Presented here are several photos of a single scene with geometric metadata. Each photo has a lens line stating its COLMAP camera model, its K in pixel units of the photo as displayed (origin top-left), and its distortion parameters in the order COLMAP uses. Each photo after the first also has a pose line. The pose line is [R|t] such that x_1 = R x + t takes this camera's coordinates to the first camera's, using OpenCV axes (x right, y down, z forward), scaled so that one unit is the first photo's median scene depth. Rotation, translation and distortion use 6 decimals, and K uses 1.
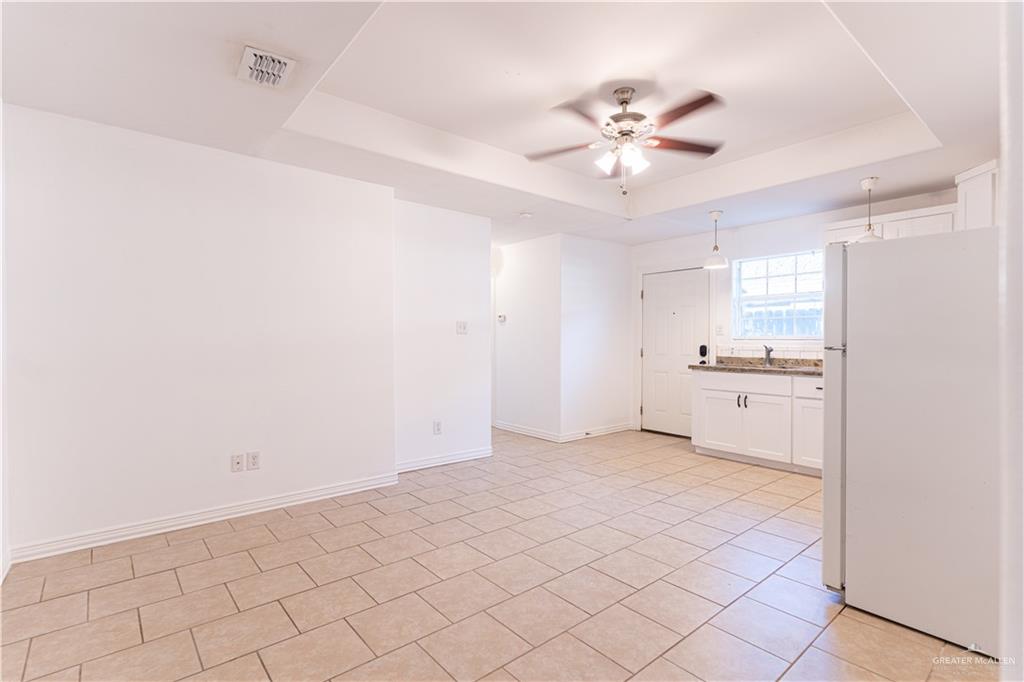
lens RADIAL K [[482.4, 0, 512.0], [0, 482.4, 341.0], [0, 0, 1]] dist [0.001960, 0.000248]
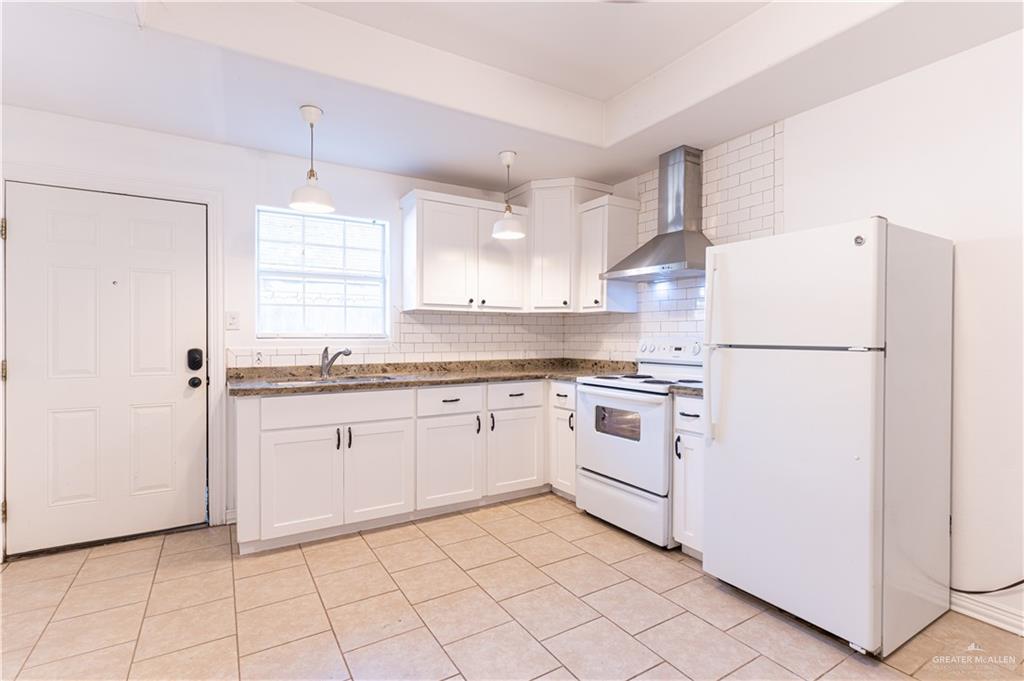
lens RADIAL K [[482.4, 0, 512.0], [0, 482.4, 340.5], [0, 0, 1]] dist [0.001960, 0.000248]
pose [[0.147279, -0.006487, 0.989074, -0.090989], [0.004276, 0.999973, 0.005922, -0.002237], [-0.989086, 0.003358, 0.147303, 0.645019]]
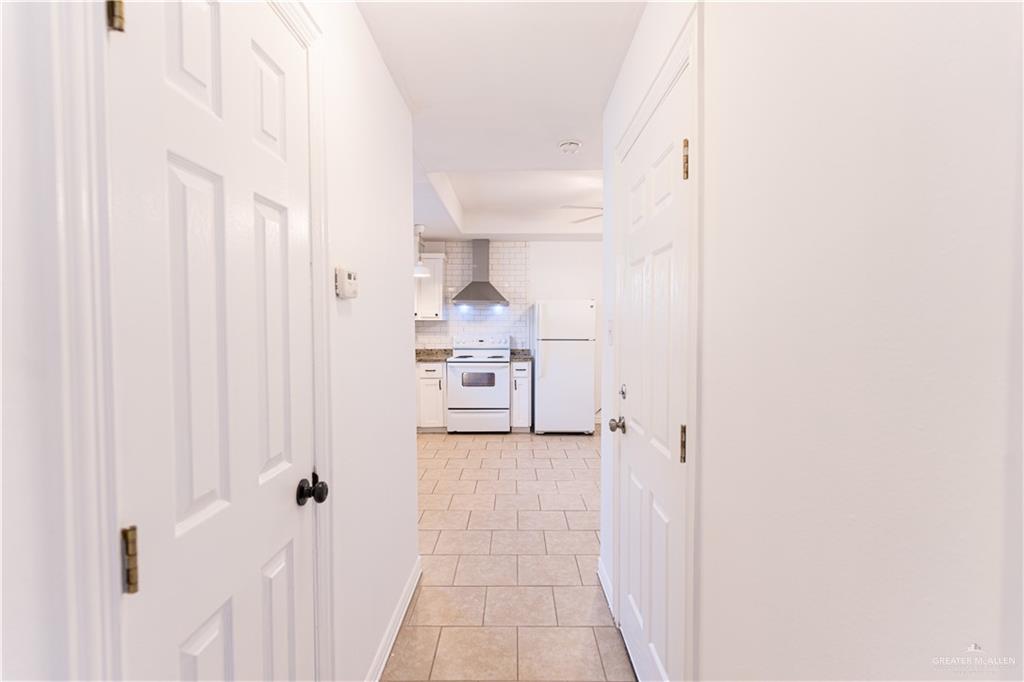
lens RADIAL K [[482.4, 0, 512.0], [0, 482.4, 341.0], [0, 0, 1]] dist [0.001960, 0.000248]
pose [[-0.762731, -0.023417, 0.646292, -0.299586], [0.004383, 0.999134, 0.041375, -0.038108], [-0.646701, 0.034391, -0.761968, 1.436031]]
